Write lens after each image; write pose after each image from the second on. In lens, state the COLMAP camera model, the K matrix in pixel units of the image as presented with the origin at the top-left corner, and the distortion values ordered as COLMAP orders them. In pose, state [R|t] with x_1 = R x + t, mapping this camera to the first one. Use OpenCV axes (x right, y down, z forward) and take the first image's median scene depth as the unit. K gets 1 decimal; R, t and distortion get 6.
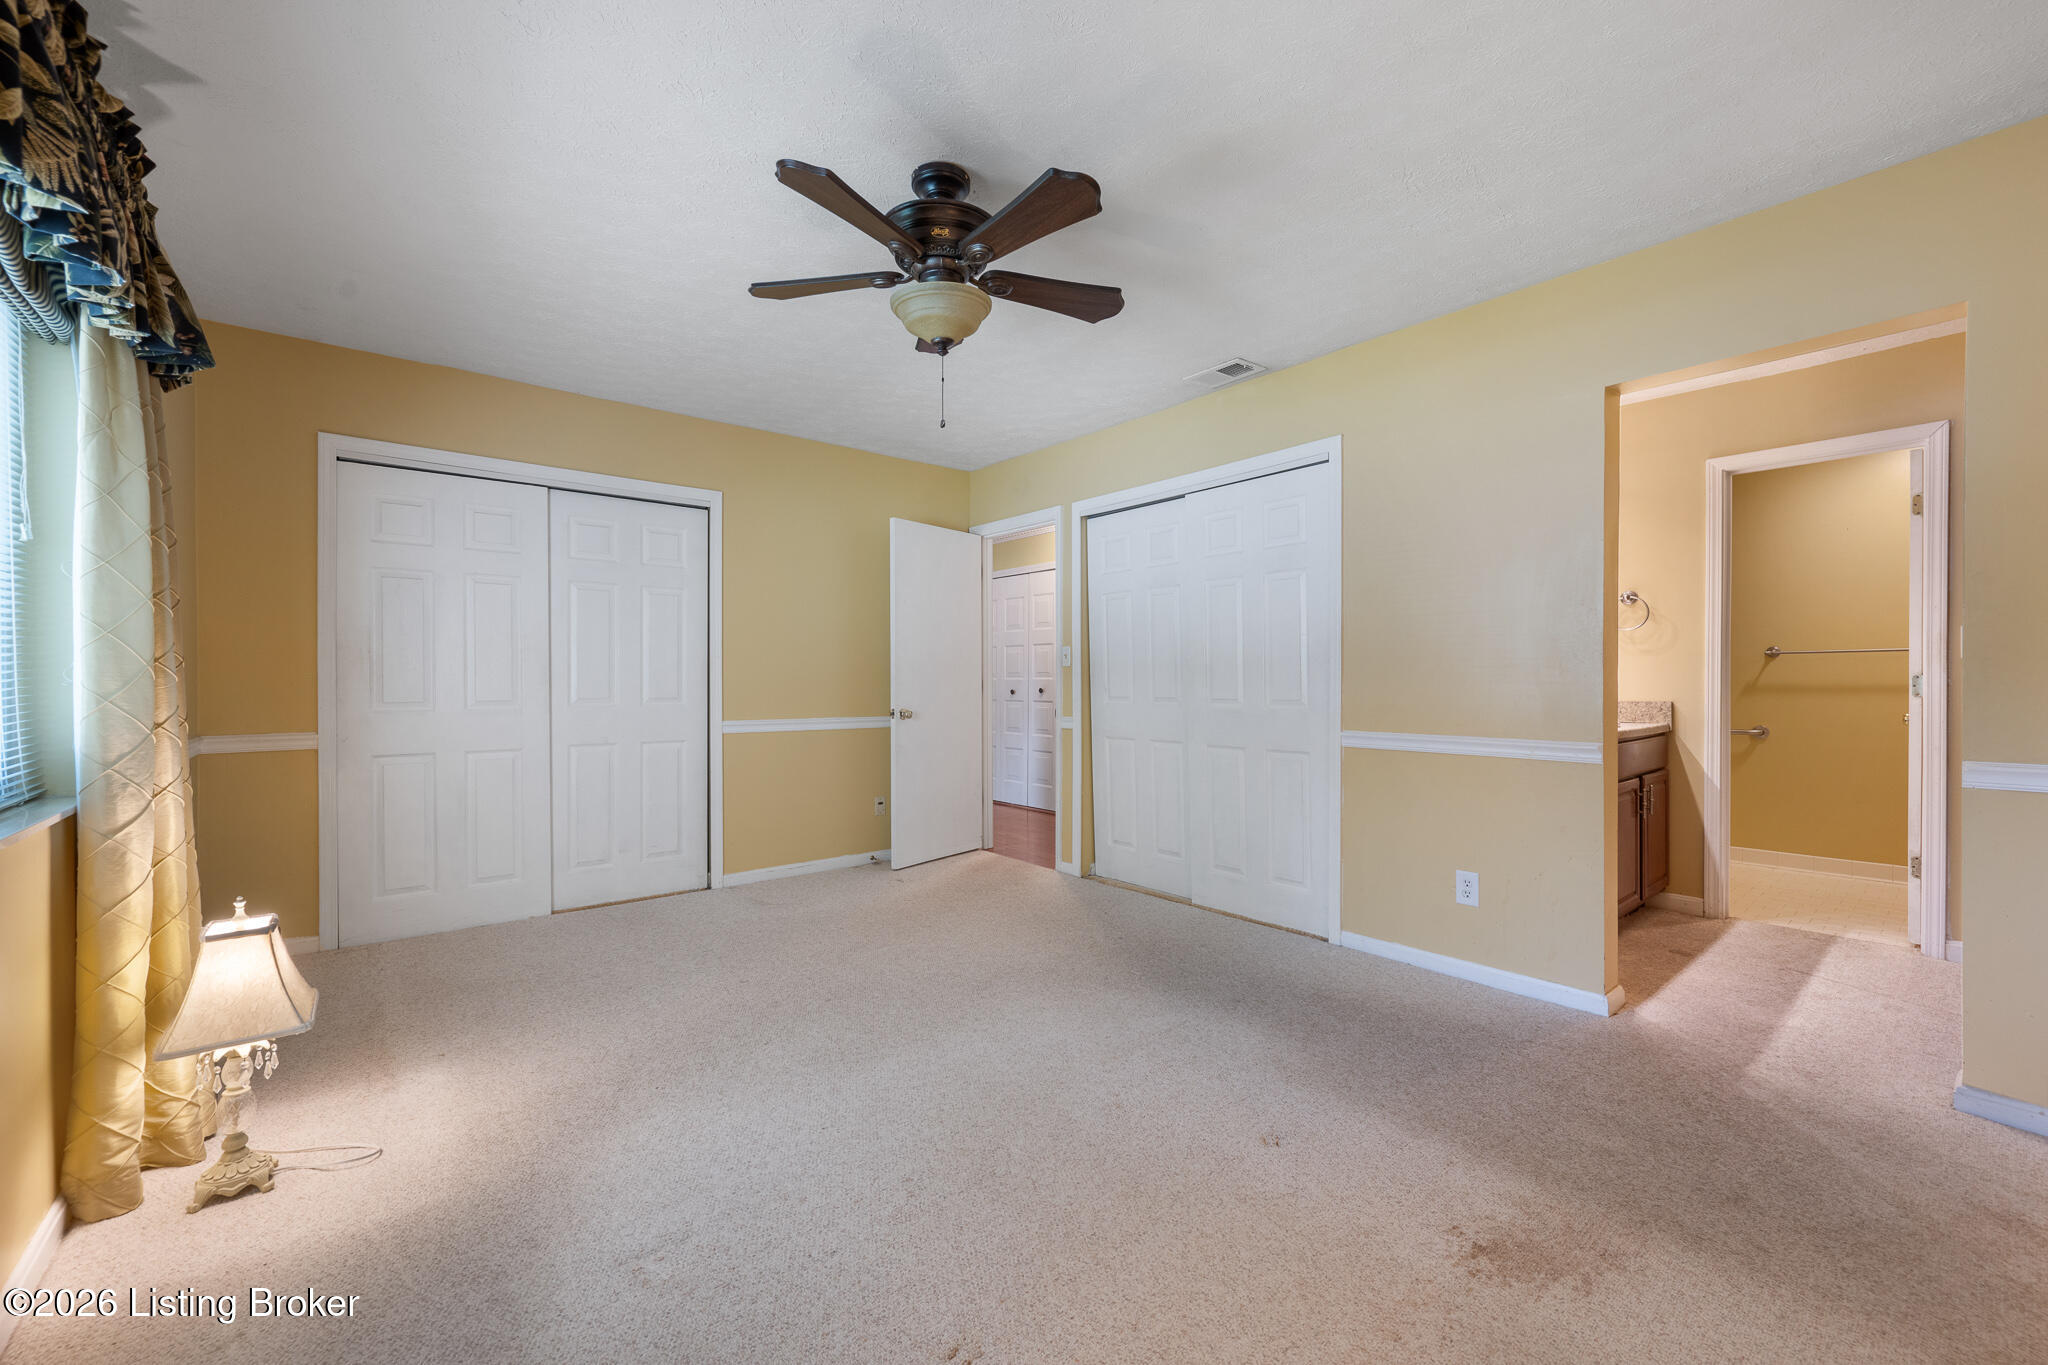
lens RADIAL K [[804.9, 0, 1024.0], [0, 804.9, 682.5], [0, 0, 1]] dist [-0.006472, -0.000057]
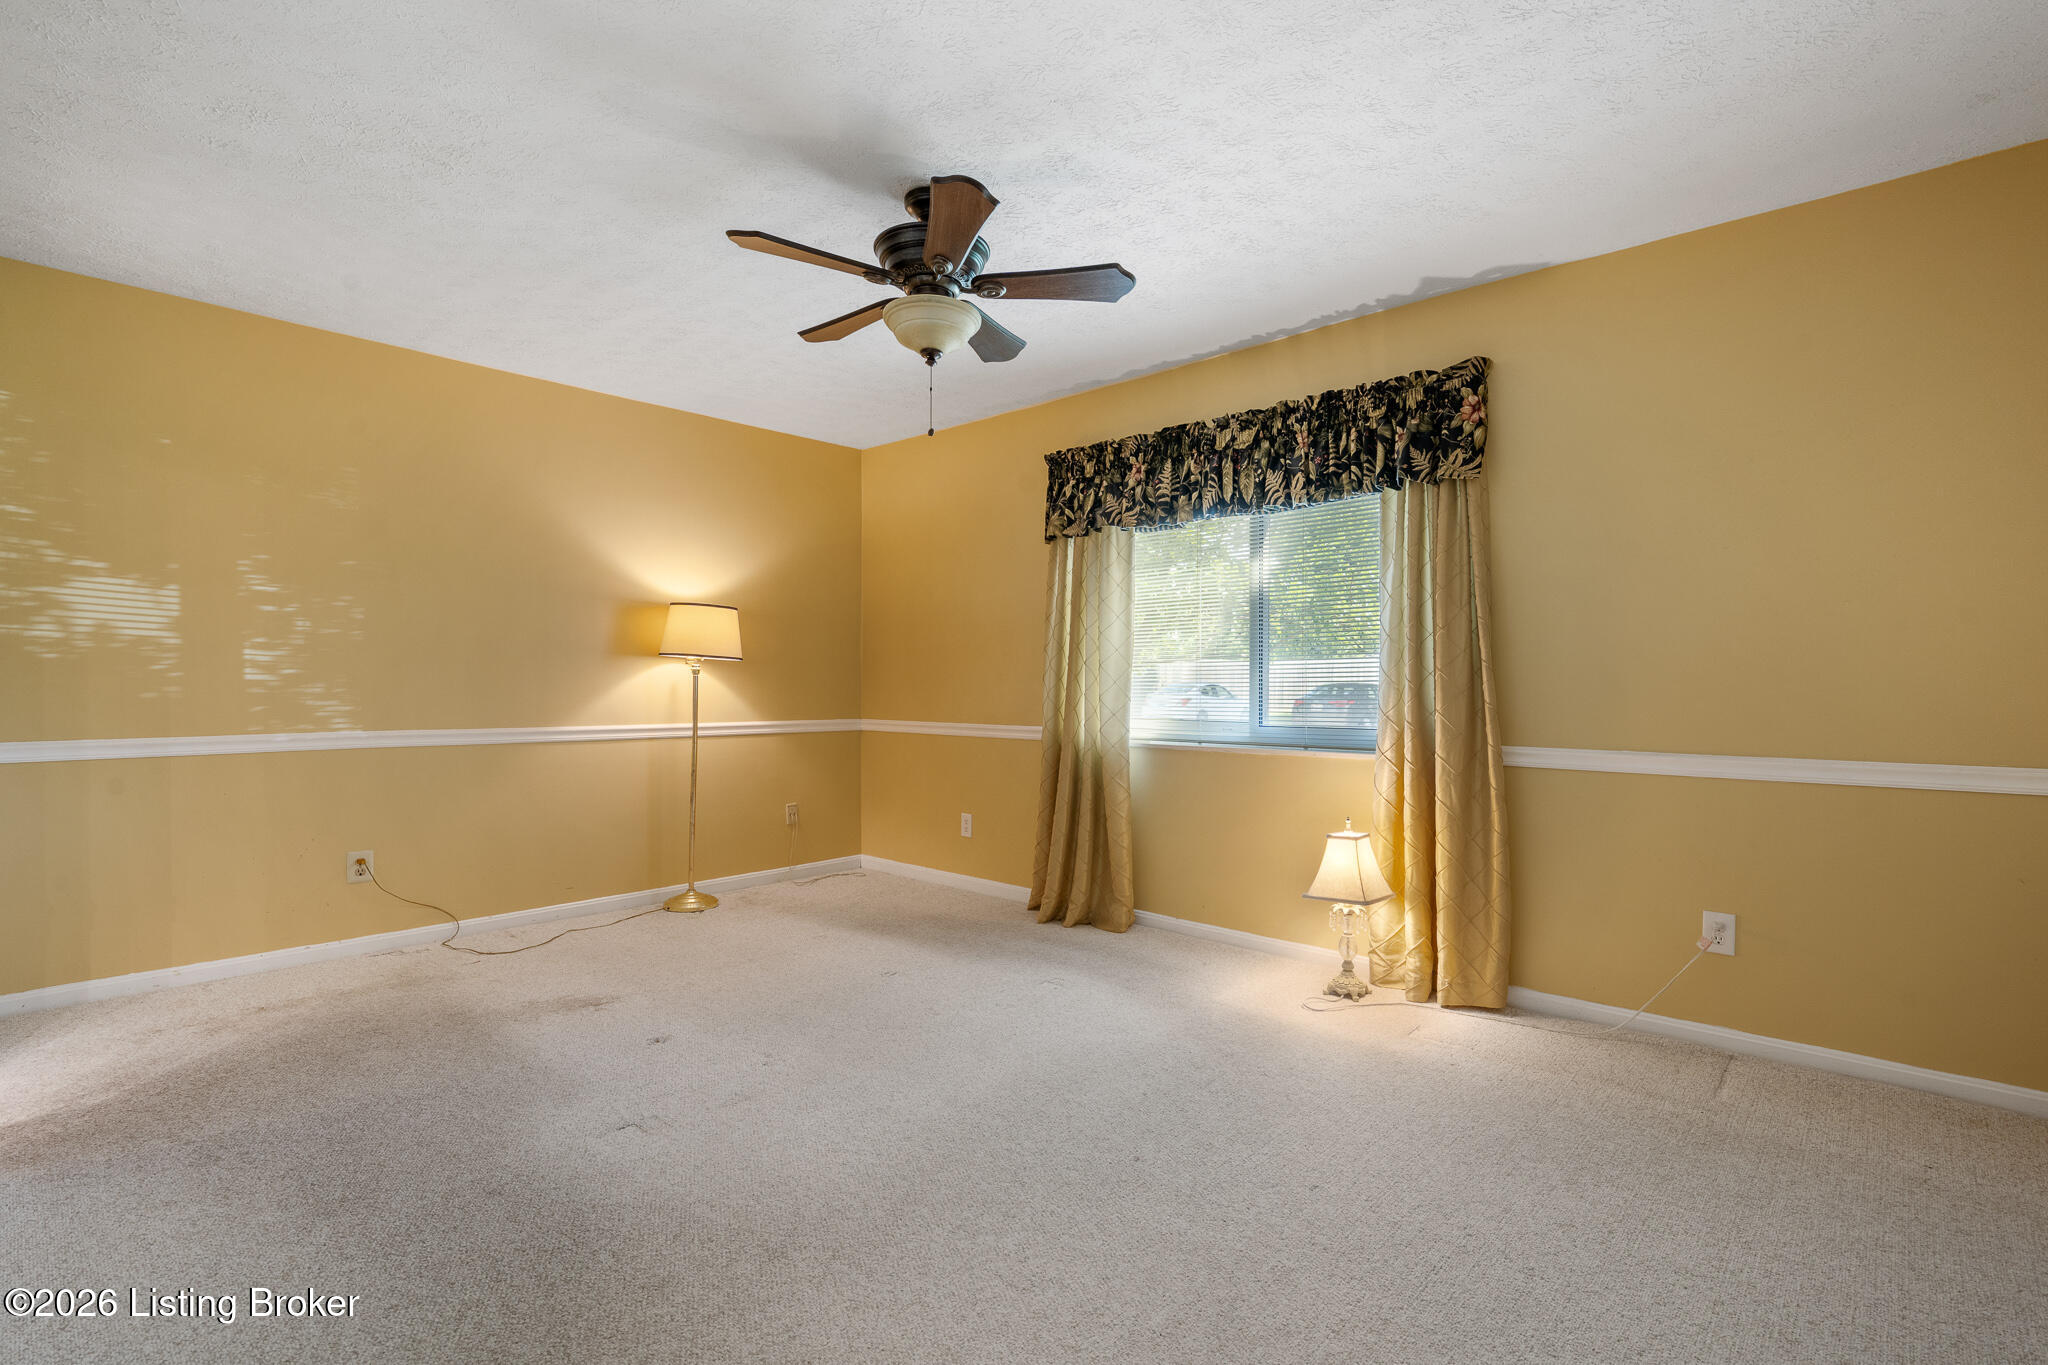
lens RADIAL K [[955.1, 0, 1024.0], [0, 955.1, 682.5], [0, 0, 1]] dist [0.000302, 0.000050]
pose [[-0.990820, -0.000885, -0.135188, -0.050679], [-0.000305, 0.999991, -0.004311, 0.004011], [0.135191, -0.004230, -0.990811, 2.105083]]
